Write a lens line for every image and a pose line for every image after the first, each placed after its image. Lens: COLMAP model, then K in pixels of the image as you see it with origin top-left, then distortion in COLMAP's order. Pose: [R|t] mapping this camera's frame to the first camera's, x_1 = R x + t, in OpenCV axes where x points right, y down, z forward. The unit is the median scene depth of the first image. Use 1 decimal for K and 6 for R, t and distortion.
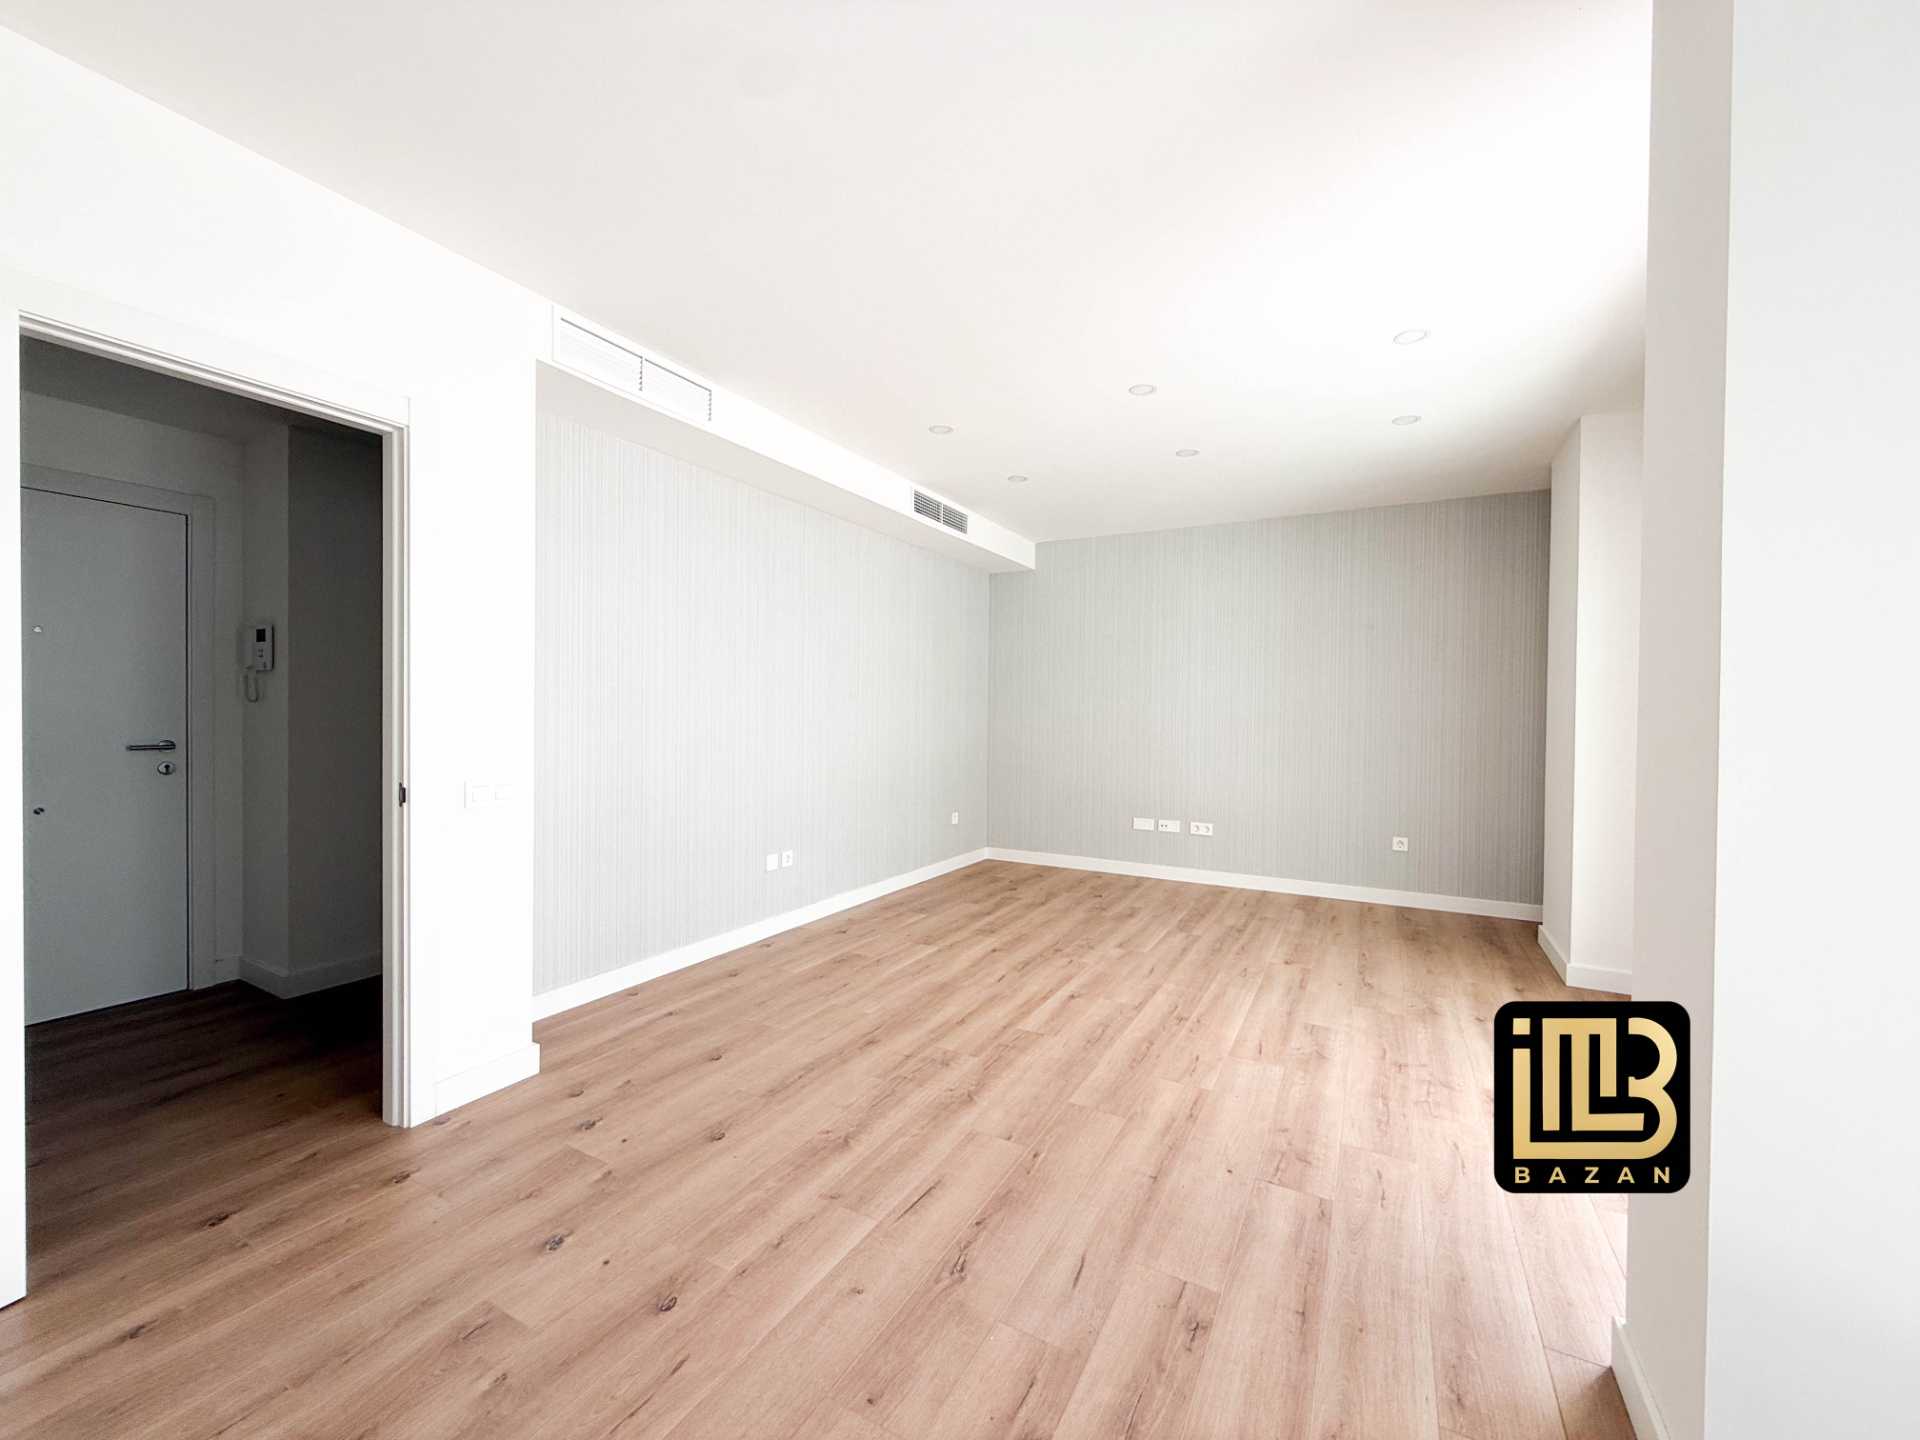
lens RADIAL K [[765.3, 0, 955.0], [0, 765.3, 719.2], [0, 0, 1]] dist [0.000061, -0.000317]
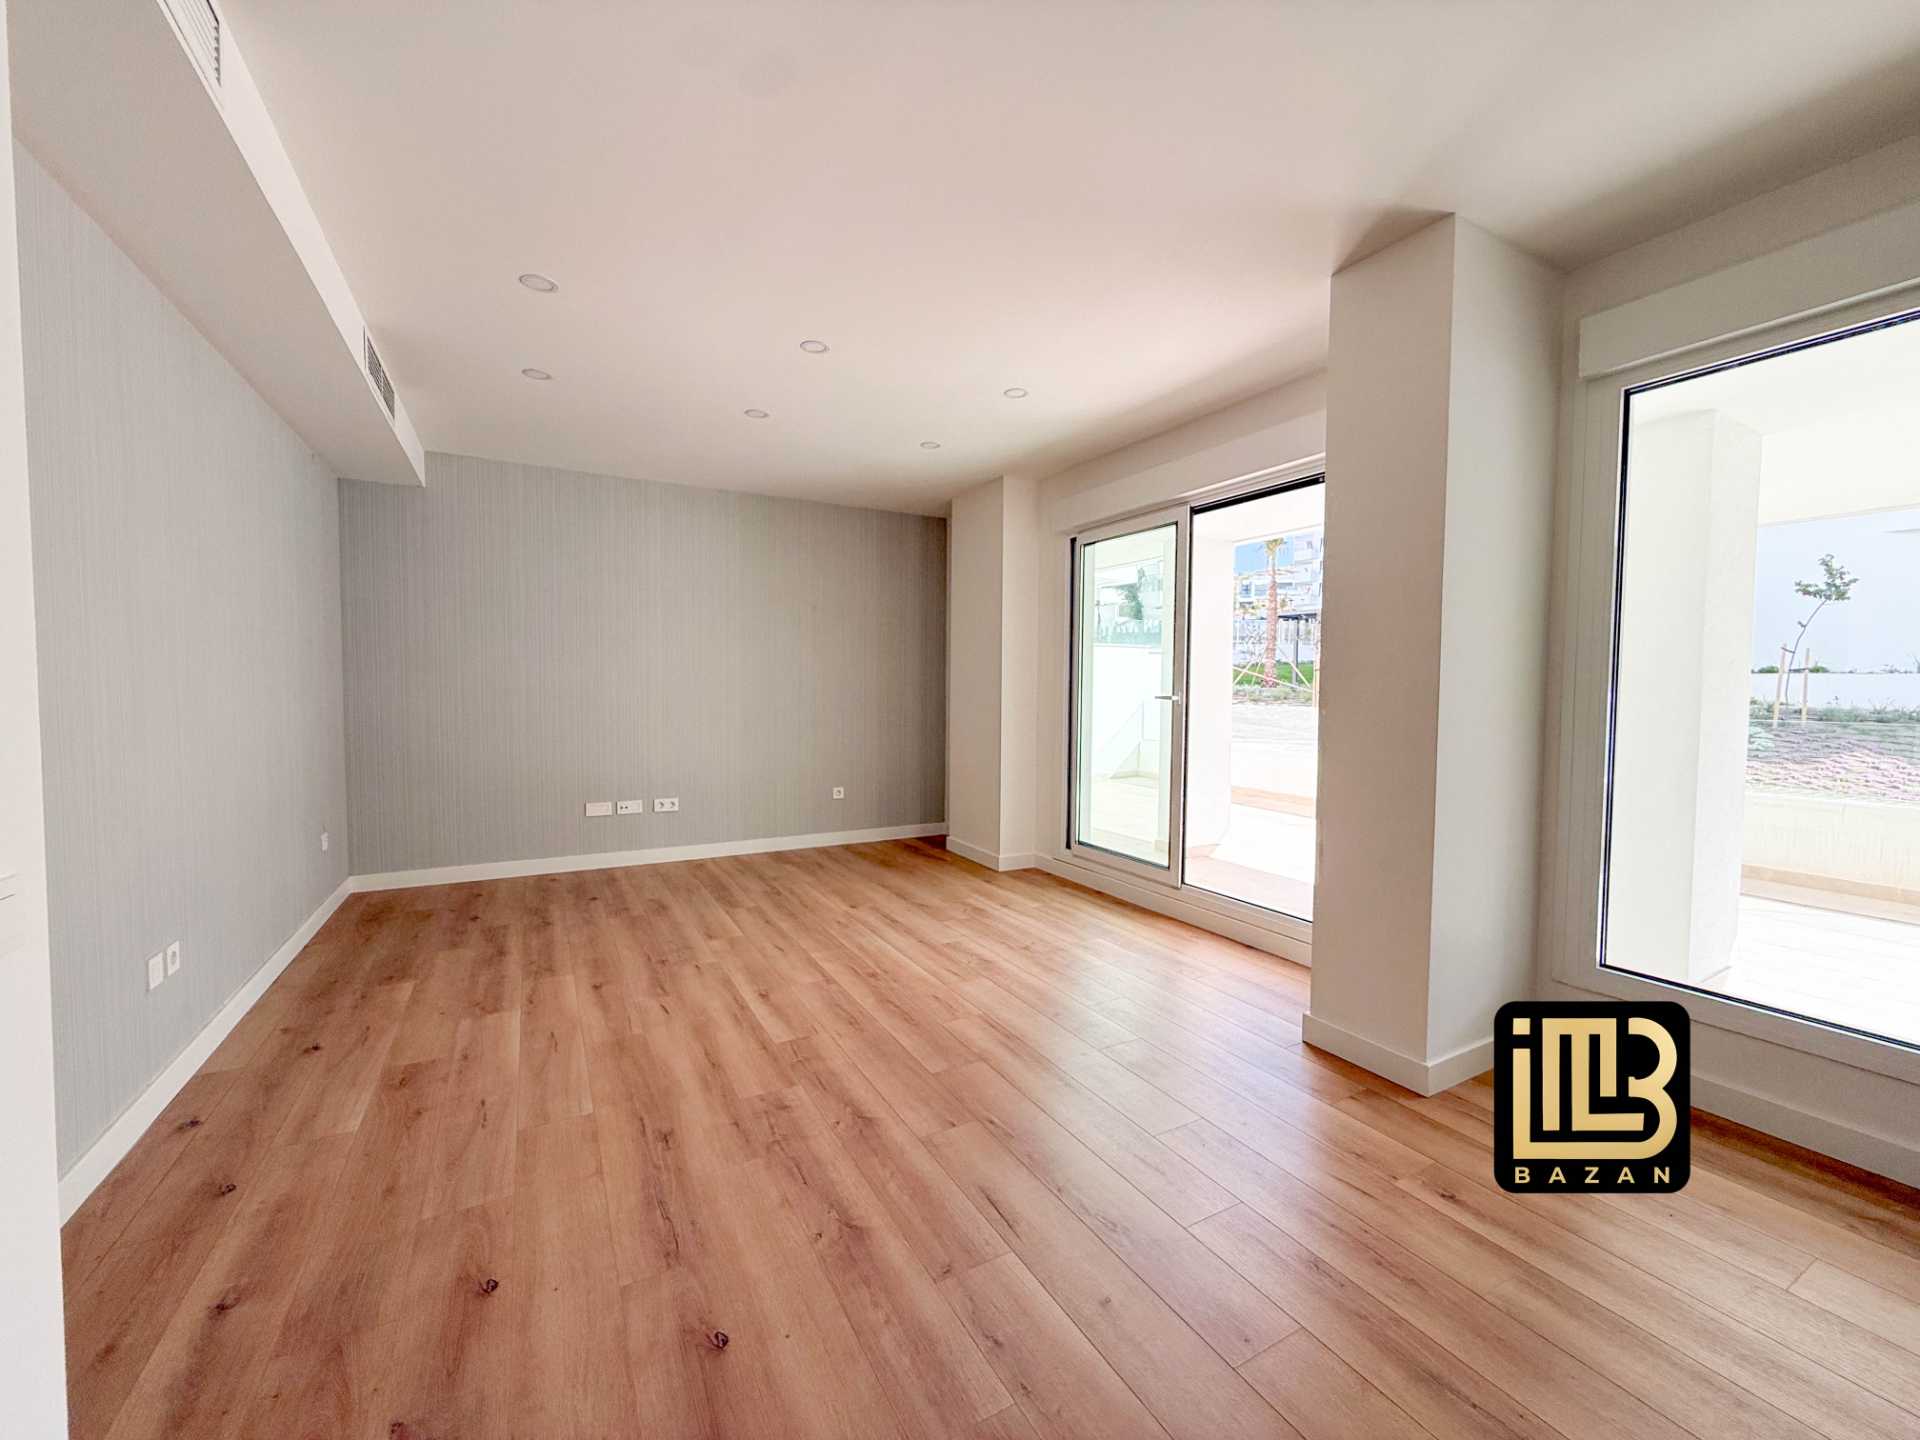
lens RADIAL K [[765.1, 0, 960.0], [0, 765.1, 720.0], [0, 0, 1]] dist [0.001095, 0.000208]
pose [[0.524803, -0.042645, 0.850155, -0.432296], [0.005133, 0.998885, 0.046937, -0.006279], [-0.851208, -0.020269, 0.524437, 0.292642]]
